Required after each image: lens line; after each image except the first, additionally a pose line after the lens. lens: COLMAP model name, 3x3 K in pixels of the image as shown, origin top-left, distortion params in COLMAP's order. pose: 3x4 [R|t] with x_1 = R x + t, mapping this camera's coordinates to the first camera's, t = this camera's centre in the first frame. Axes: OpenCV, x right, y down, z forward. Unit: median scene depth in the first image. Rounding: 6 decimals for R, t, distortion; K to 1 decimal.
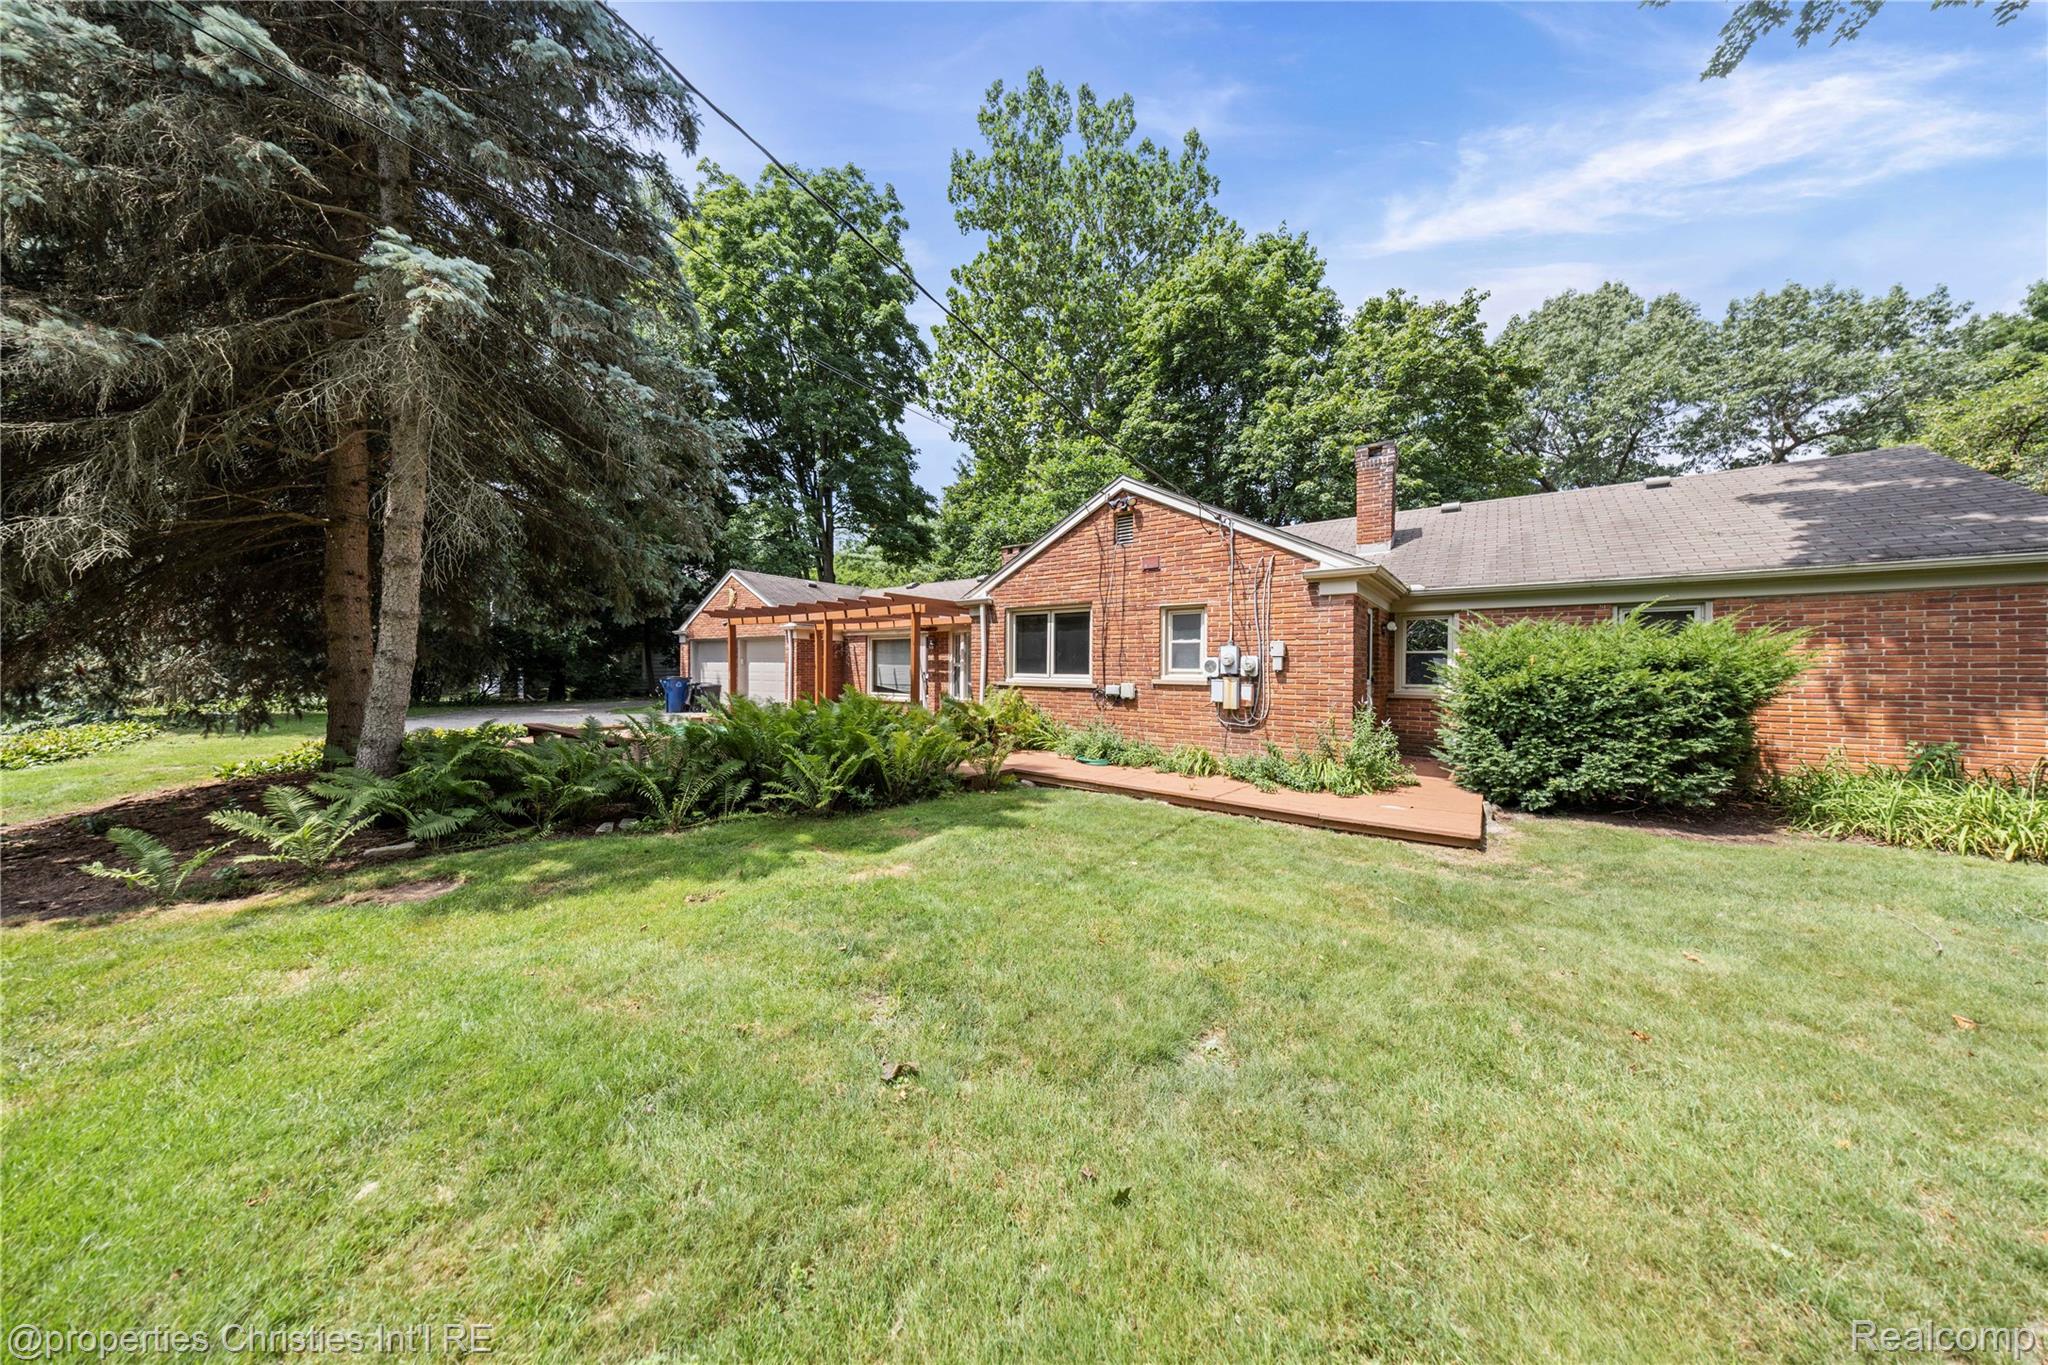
lens RADIAL K [[609.2, 0, 1024.0], [0, 609.2, 682.5], [0, 0, 1]] dist [0.004393, 0.000023]
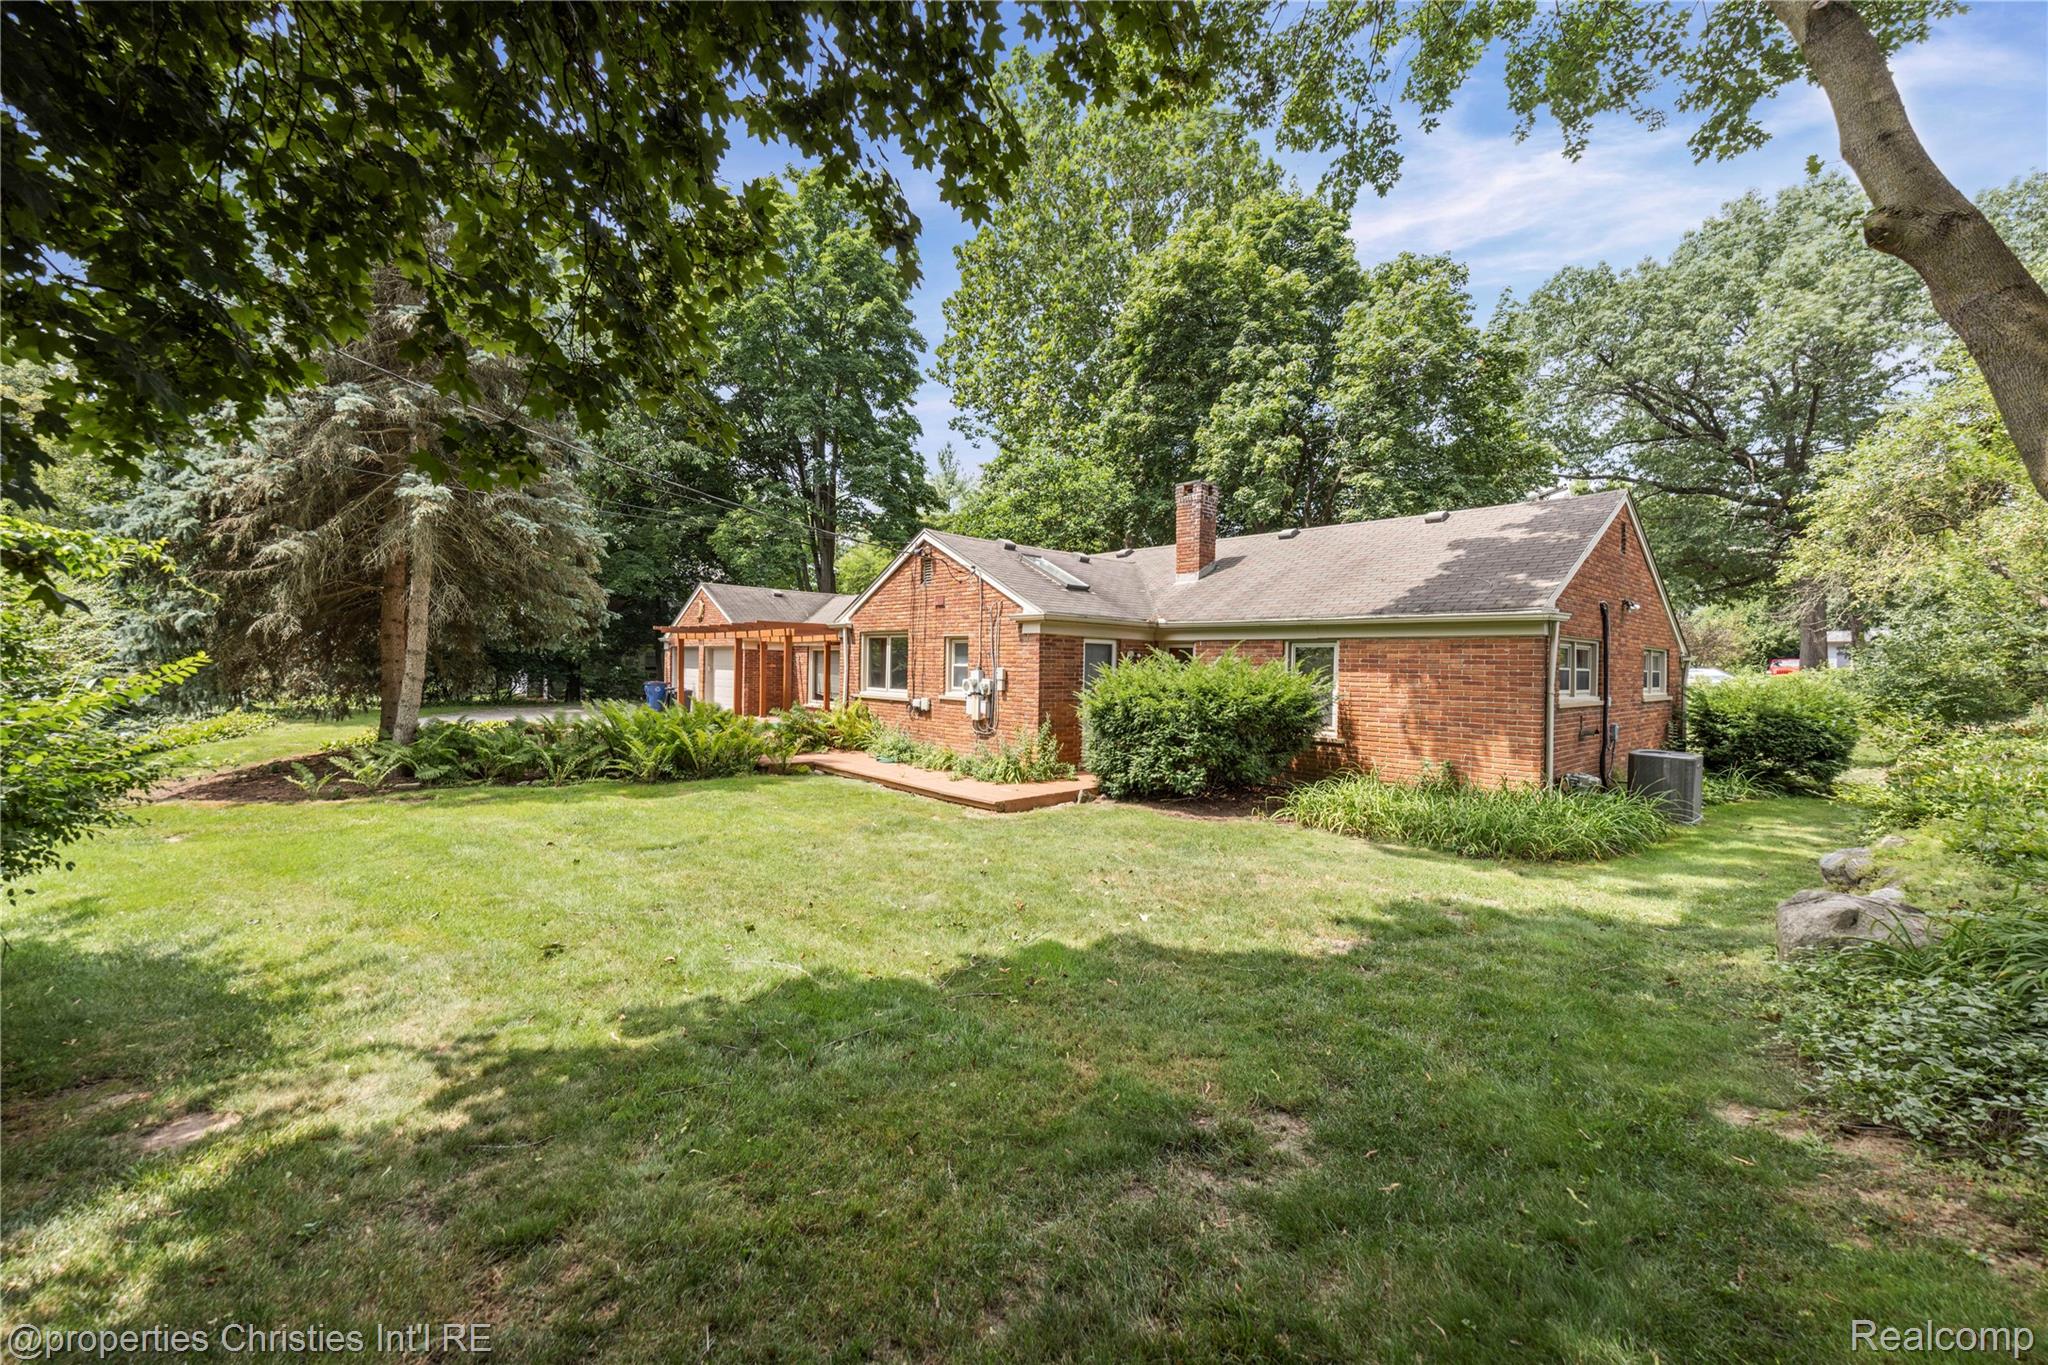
lens RADIAL K [[815.5, 0, 1024.0], [0, 815.5, 682.5], [0, 0, 1]] dist [0.000565, 0.000149]
pose [[0.982228, 0.014777, -0.187109, 0.745150], [-0.015609, 0.999874, -0.002976, -0.030908], [0.187041, 0.005844, 0.982335, -0.637965]]
